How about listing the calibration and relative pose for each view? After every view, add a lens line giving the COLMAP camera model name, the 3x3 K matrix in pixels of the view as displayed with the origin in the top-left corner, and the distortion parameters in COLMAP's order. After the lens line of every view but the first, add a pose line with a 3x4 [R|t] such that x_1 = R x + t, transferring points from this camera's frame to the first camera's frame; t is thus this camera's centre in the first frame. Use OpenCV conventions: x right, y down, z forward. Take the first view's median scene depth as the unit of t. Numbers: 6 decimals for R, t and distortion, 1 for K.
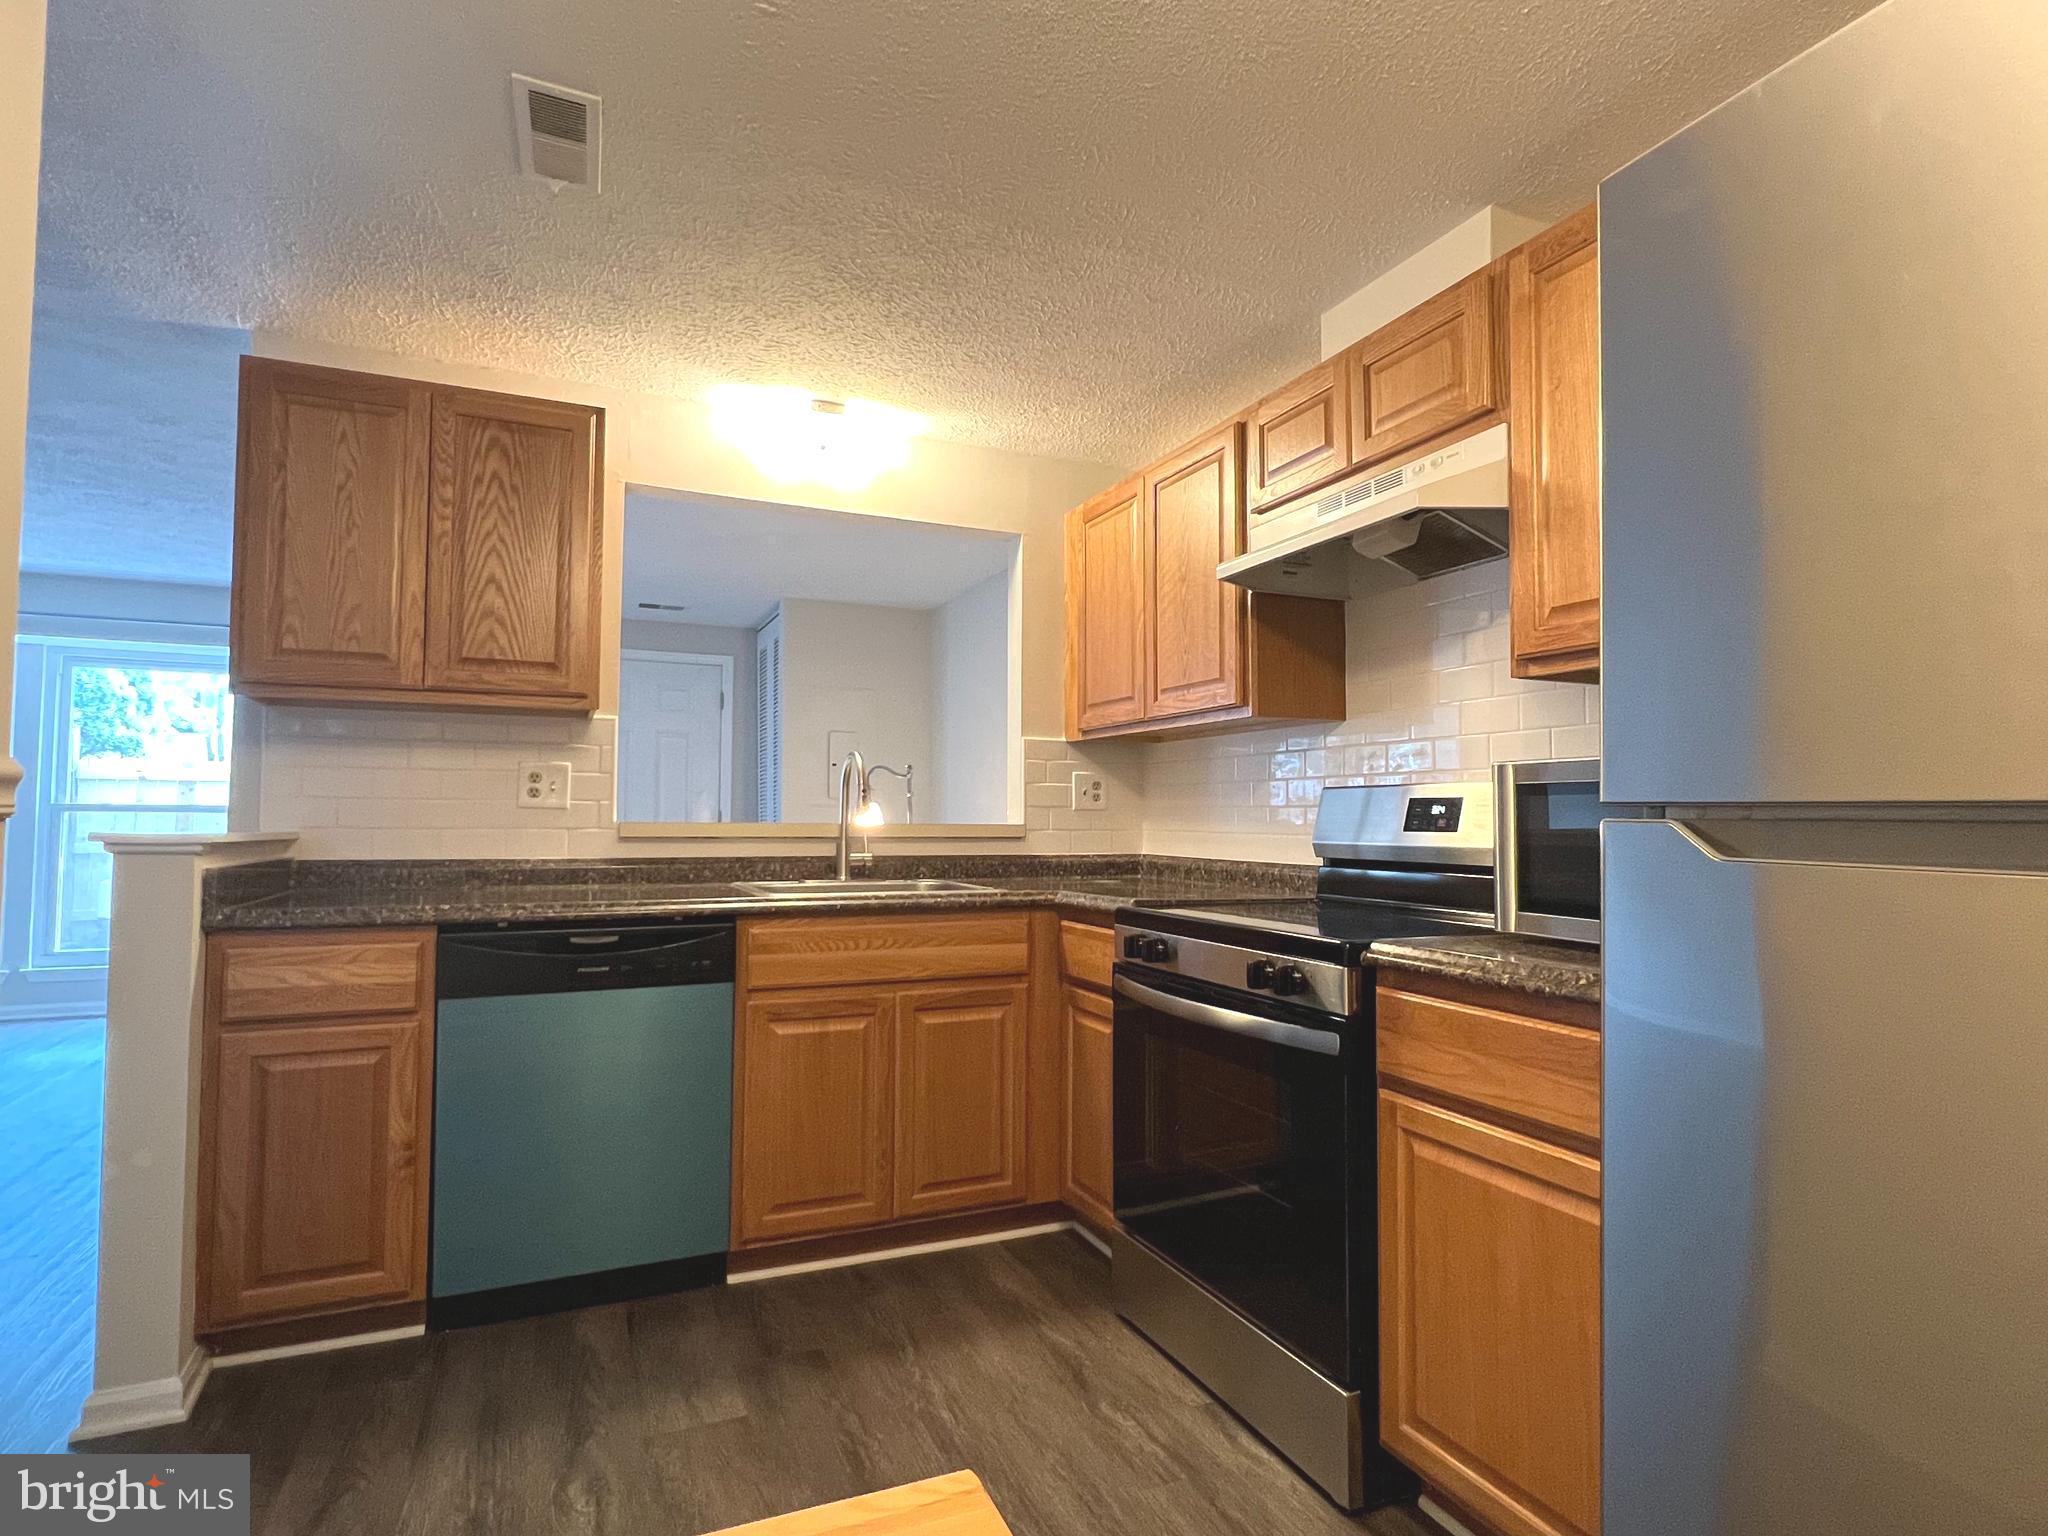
lens RADIAL K [[1062.8, 0, 1018.6], [0, 1062.8, 780.1], [0, 0, 1]] dist [-0.002264, 0.000354]
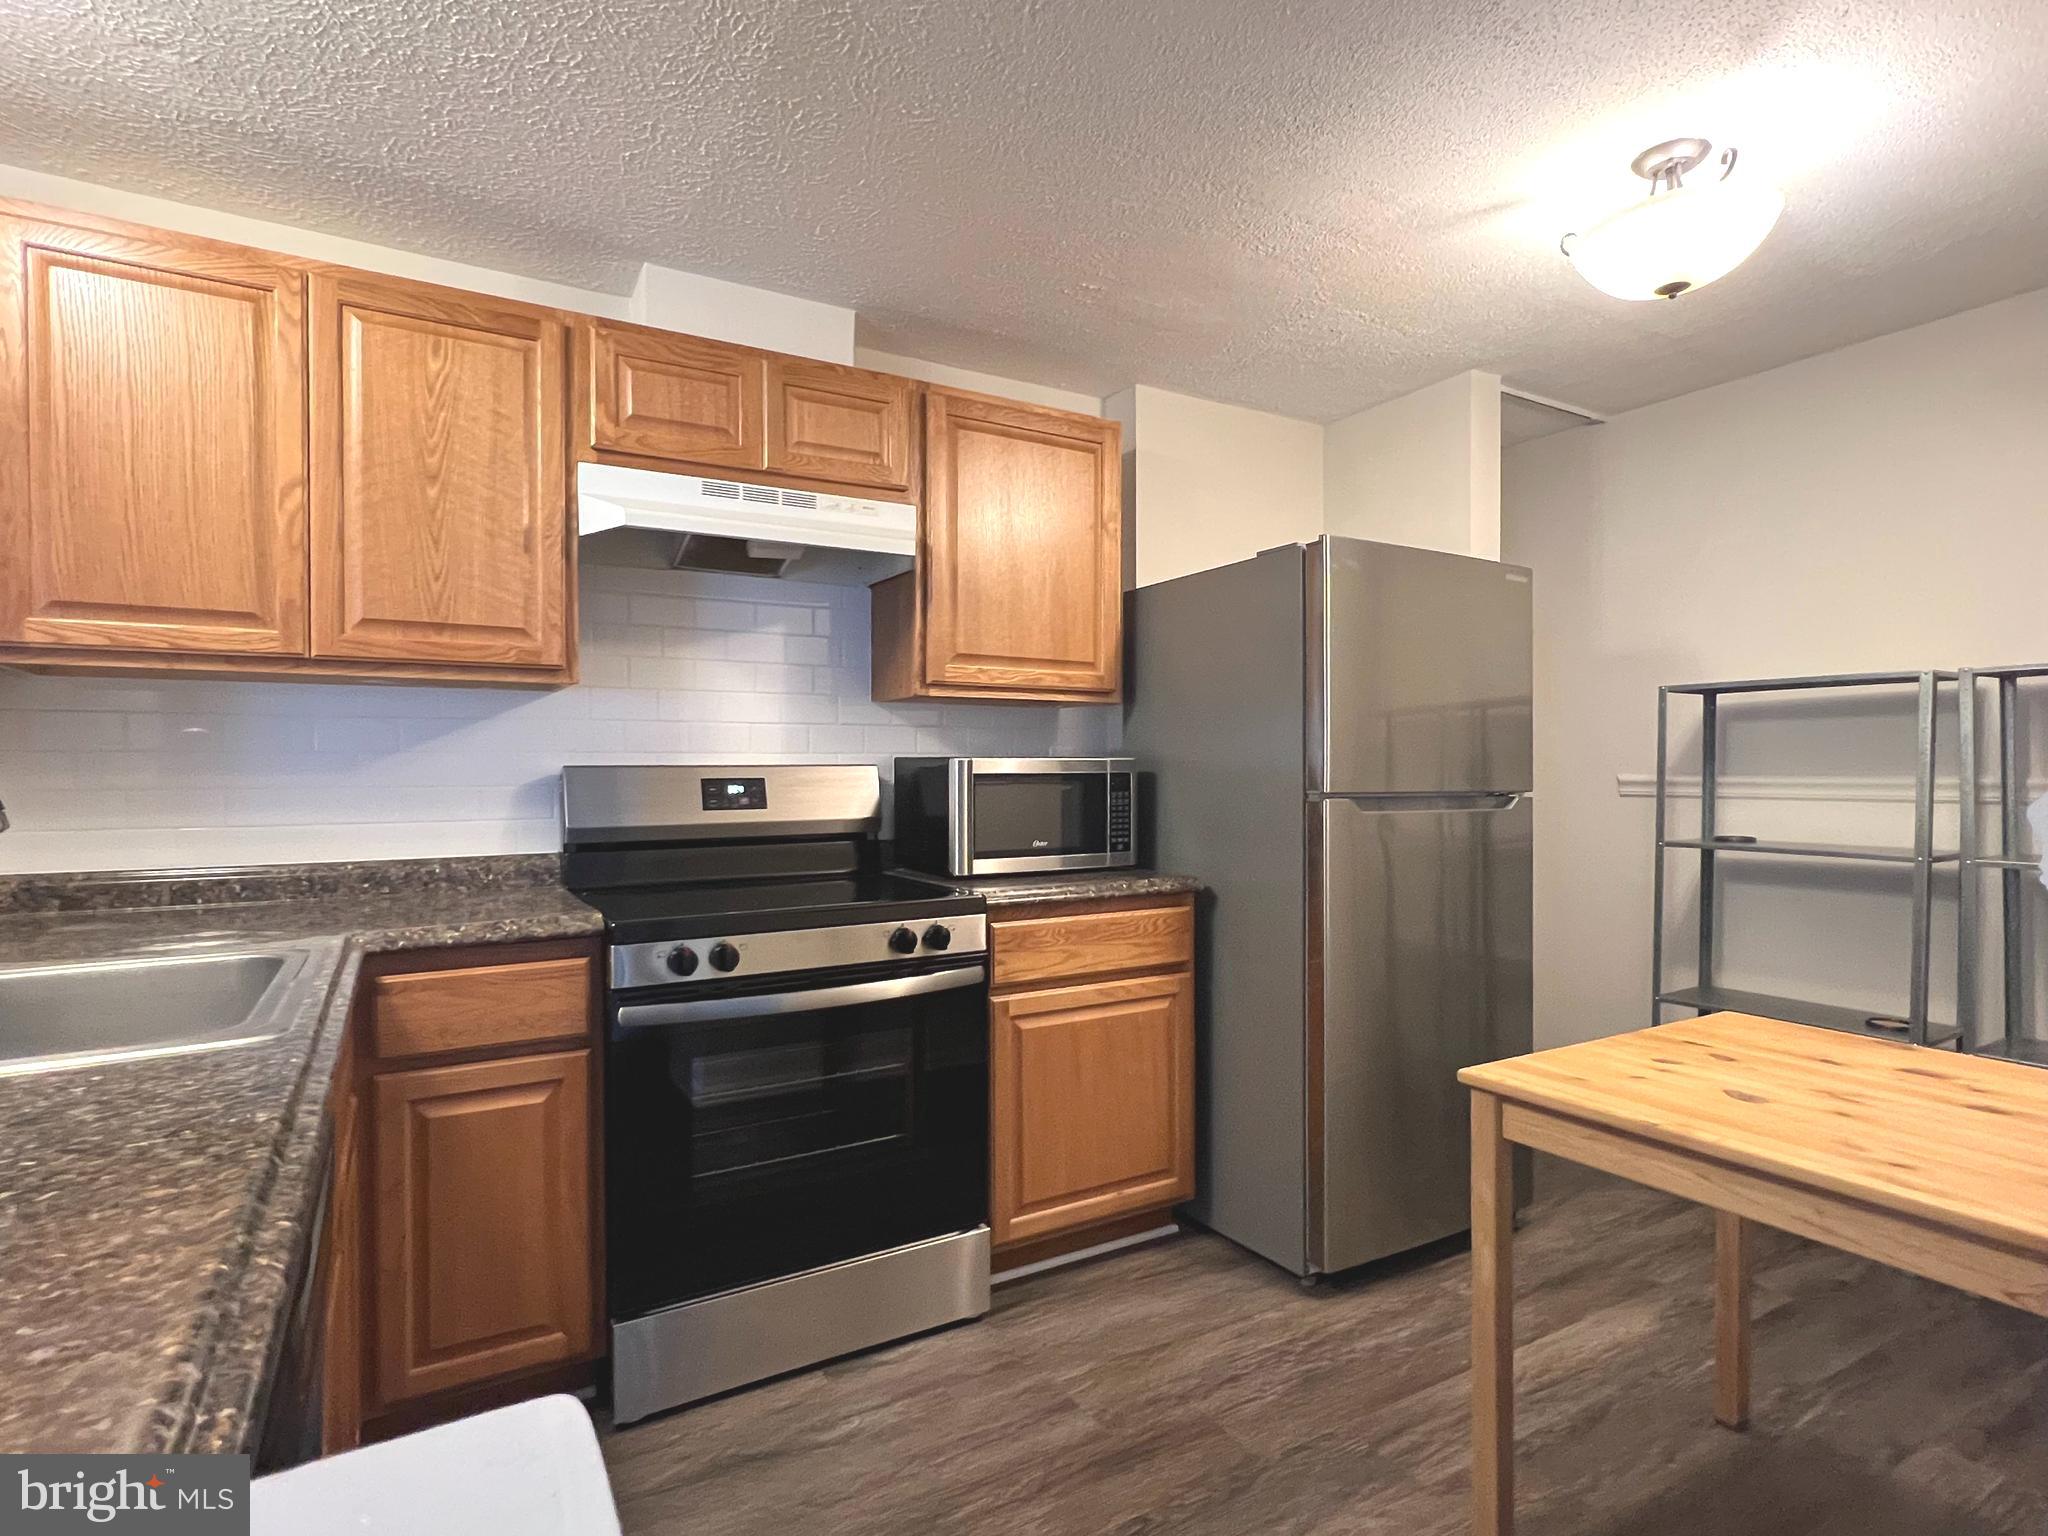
lens RADIAL K [[1062.8, 0, 1018.6], [0, 1062.8, 780.1], [0, 0, 1]] dist [-0.002264, 0.000354]
pose [[-0.125031, -0.012413, 0.992075, -0.888487], [-0.033378, 0.999408, 0.008298, -0.001622], [-0.991591, -0.032076, -0.125372, 0.996999]]
